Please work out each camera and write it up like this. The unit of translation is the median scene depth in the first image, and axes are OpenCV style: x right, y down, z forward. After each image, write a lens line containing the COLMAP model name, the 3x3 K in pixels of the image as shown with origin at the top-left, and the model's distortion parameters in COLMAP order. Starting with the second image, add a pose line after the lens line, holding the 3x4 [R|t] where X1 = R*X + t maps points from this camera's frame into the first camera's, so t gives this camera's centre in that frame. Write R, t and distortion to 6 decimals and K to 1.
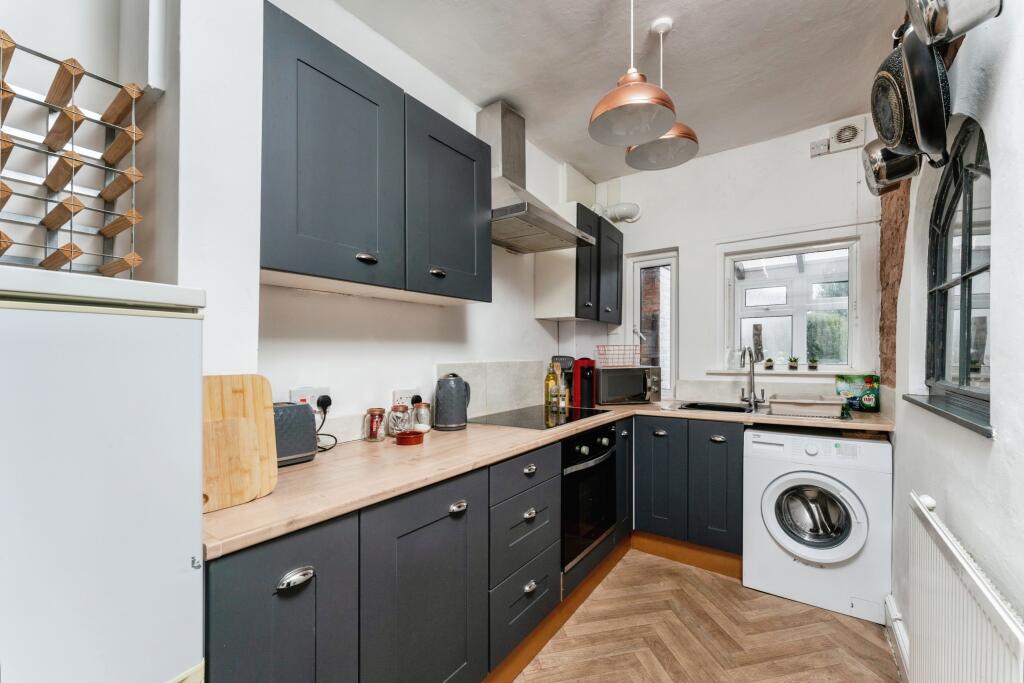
lens RADIAL K [[412.6, 0, 512.5], [0, 412.6, 361.5], [0, 0, 1]] dist [-0.000405, 0.000076]
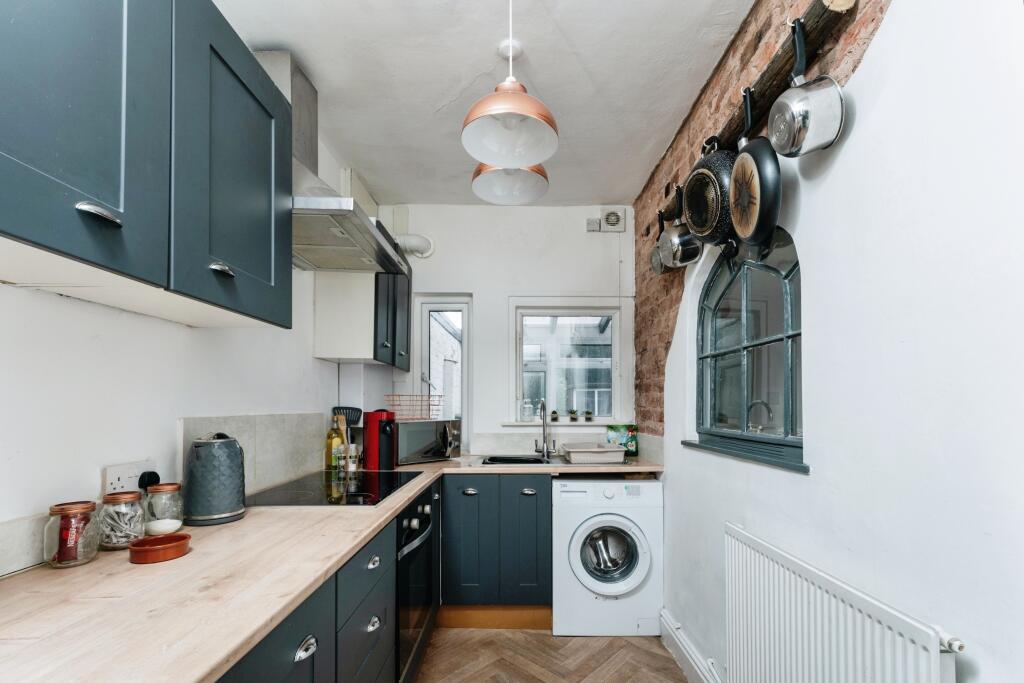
lens RADIAL K [[445.3, 0, 513.0], [0, 445.3, 405.3], [0, 0, 1]] dist [0.000961, 0.000079]
pose [[0.816363, 0.008532, 0.577476, -0.149711], [0.002358, 0.999833, -0.018106, -0.000753], [-0.577535, 0.016142, 0.816207, 0.148571]]
